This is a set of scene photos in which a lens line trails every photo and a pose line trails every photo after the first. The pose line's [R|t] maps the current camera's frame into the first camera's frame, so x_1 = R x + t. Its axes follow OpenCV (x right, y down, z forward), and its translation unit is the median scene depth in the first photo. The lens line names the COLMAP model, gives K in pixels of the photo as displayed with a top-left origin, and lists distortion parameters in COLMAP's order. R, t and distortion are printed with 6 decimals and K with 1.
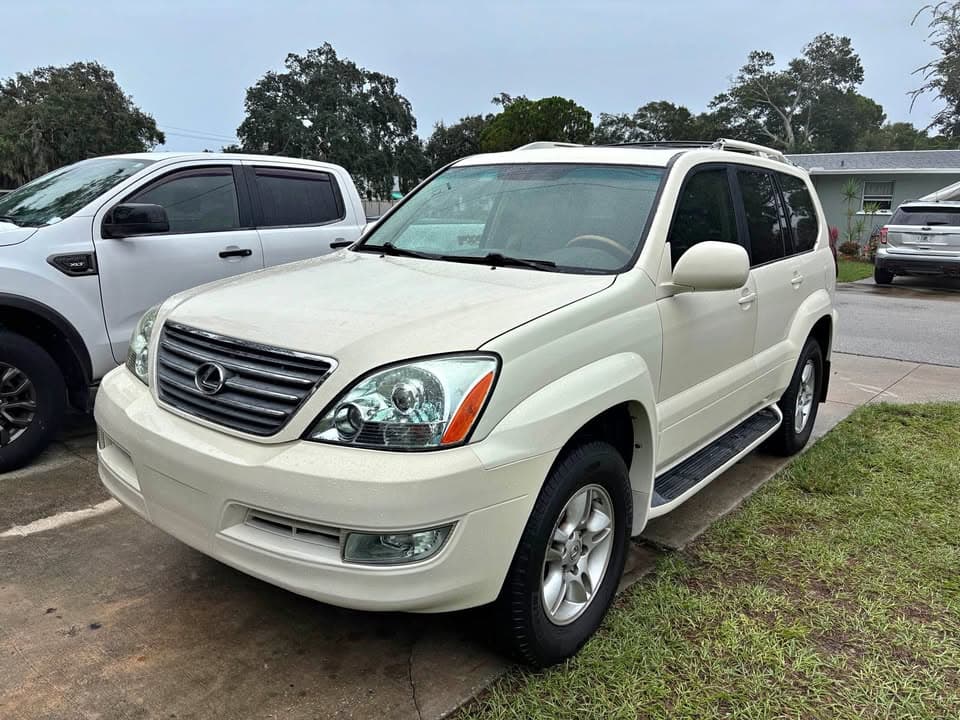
lens RADIAL K [[739.7, 0, 480.0], [0, 739.7, 360.0], [0, 0, 1]] dist [0.007796, -0.000105]
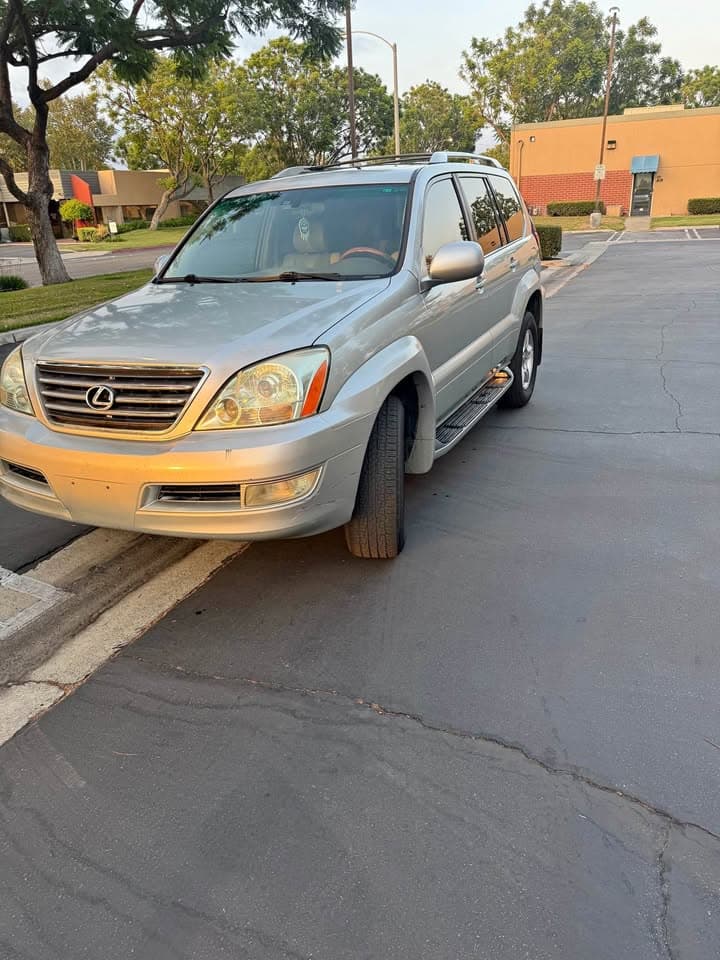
lens RADIAL K [[739.7, 0, 360.0], [0, 739.7, 480.0], [0, 0, 1]] dist [0.007796, -0.000105]
pose [[0.966731, -0.172888, 0.188525, -0.179419], [0.144310, 0.977144, 0.156090, 0.023927], [-0.211202, -0.123691, 0.969585, -0.303263]]
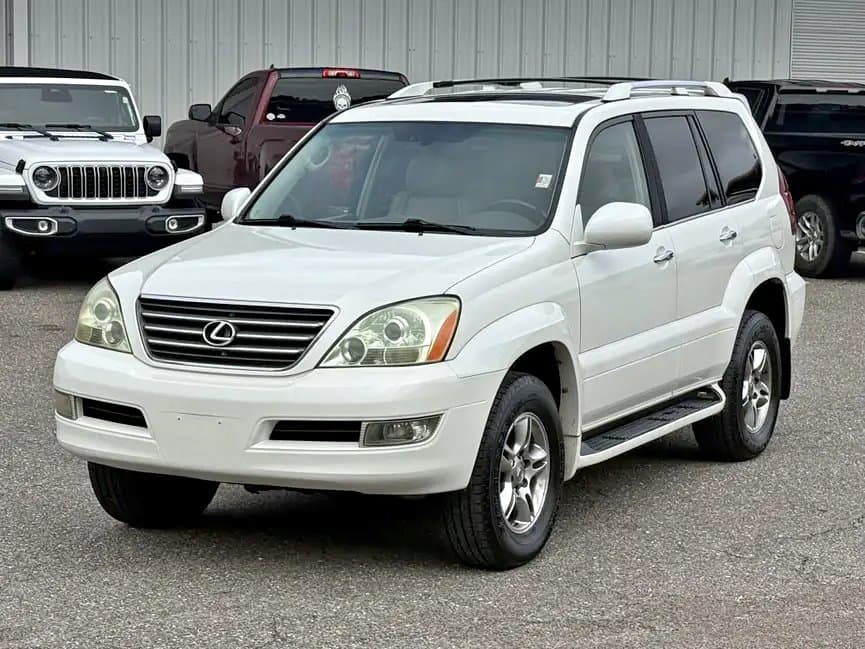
lens RADIAL K [[3232.9, 0, 432.5], [0, 3232.9, 324.5], [0, 0, 1]] dist [-1.509606, 0.182220]
pose [[0.980245, -0.049863, 0.191398, -0.931812], [0.069284, 0.992953, -0.096152, 0.489240], [-0.185255, 0.107513, 0.976792, -3.814676]]
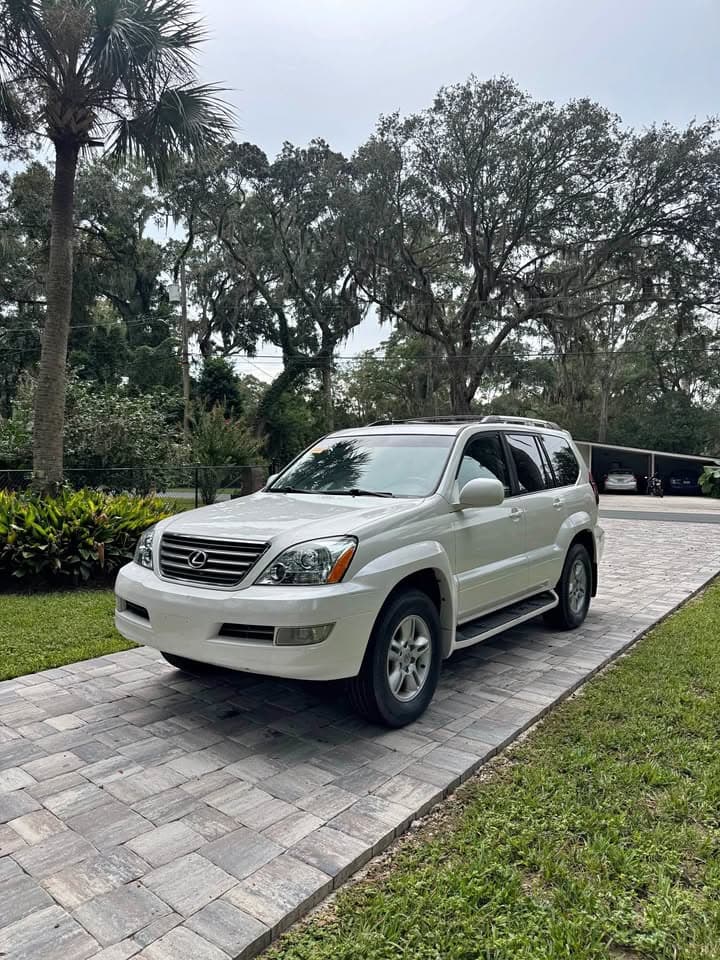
lens RADIAL K [[739.7, 0, 360.0], [0, 739.7, 480.0], [0, 0, 1]] dist [0.007796, -0.000105]
pose [[0.999444, -0.030903, 0.012524, 0.012260], [0.032700, 0.981850, -0.186818, 0.166798], [-0.006523, 0.187123, 0.982315, -0.726006]]
